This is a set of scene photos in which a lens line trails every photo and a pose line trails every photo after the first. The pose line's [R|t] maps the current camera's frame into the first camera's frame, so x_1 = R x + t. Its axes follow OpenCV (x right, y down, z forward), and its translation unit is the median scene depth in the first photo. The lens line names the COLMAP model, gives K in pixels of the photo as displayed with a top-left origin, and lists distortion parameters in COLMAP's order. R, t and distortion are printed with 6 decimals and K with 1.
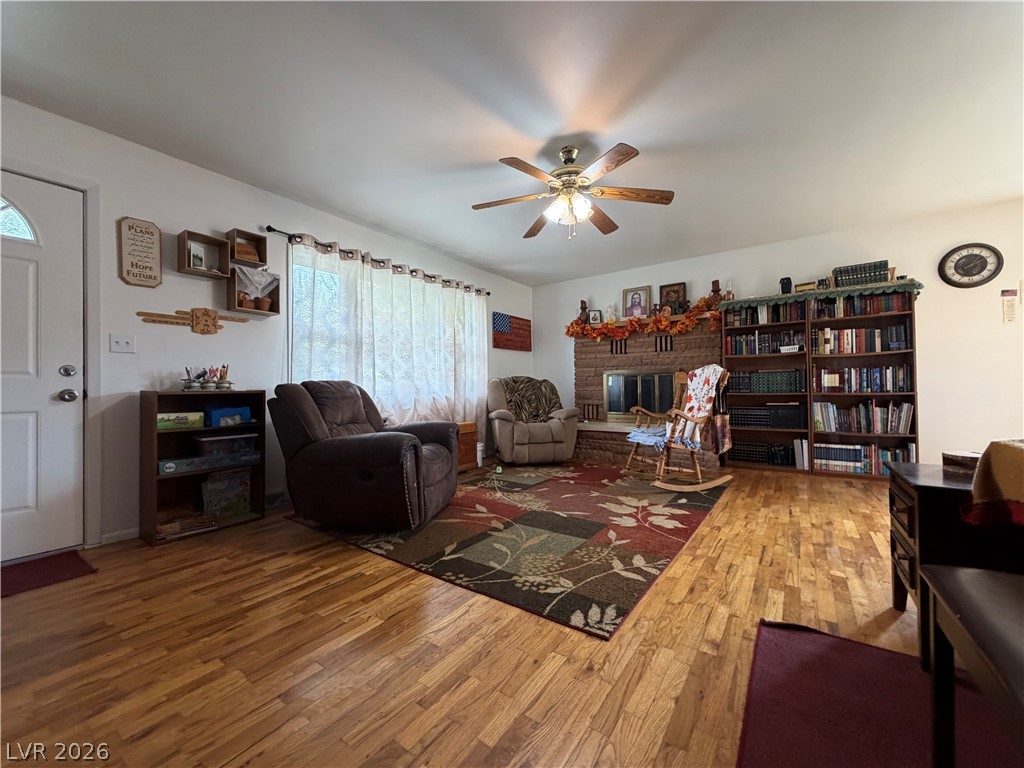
lens RADIAL K [[406.6, 0, 507.9], [0, 406.6, 386.0], [0, 0, 1]] dist [0.000191, 0.000159]
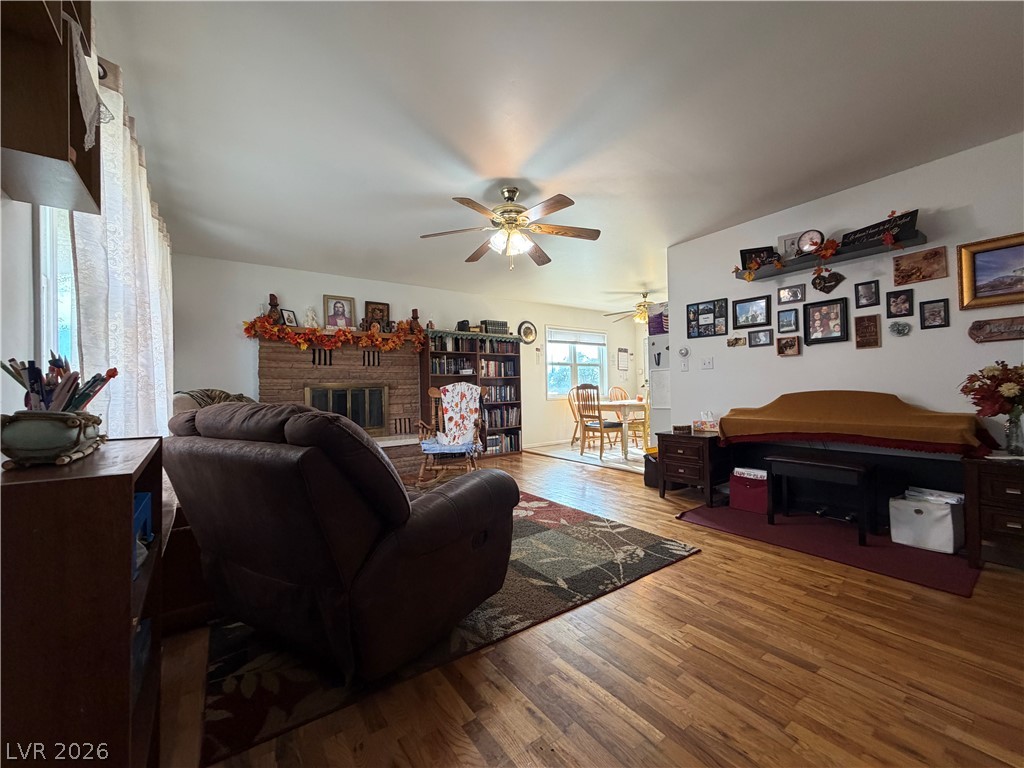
lens RADIAL K [[406.6, 0, 507.9], [0, 406.6, 386.0], [0, 0, 1]] dist [0.000191, 0.000159]
pose [[0.322905, 0.013627, 0.946333, -0.831128], [0.011613, 0.999764, -0.018359, -0.021762], [-0.946360, 0.016918, 0.322670, 0.609877]]
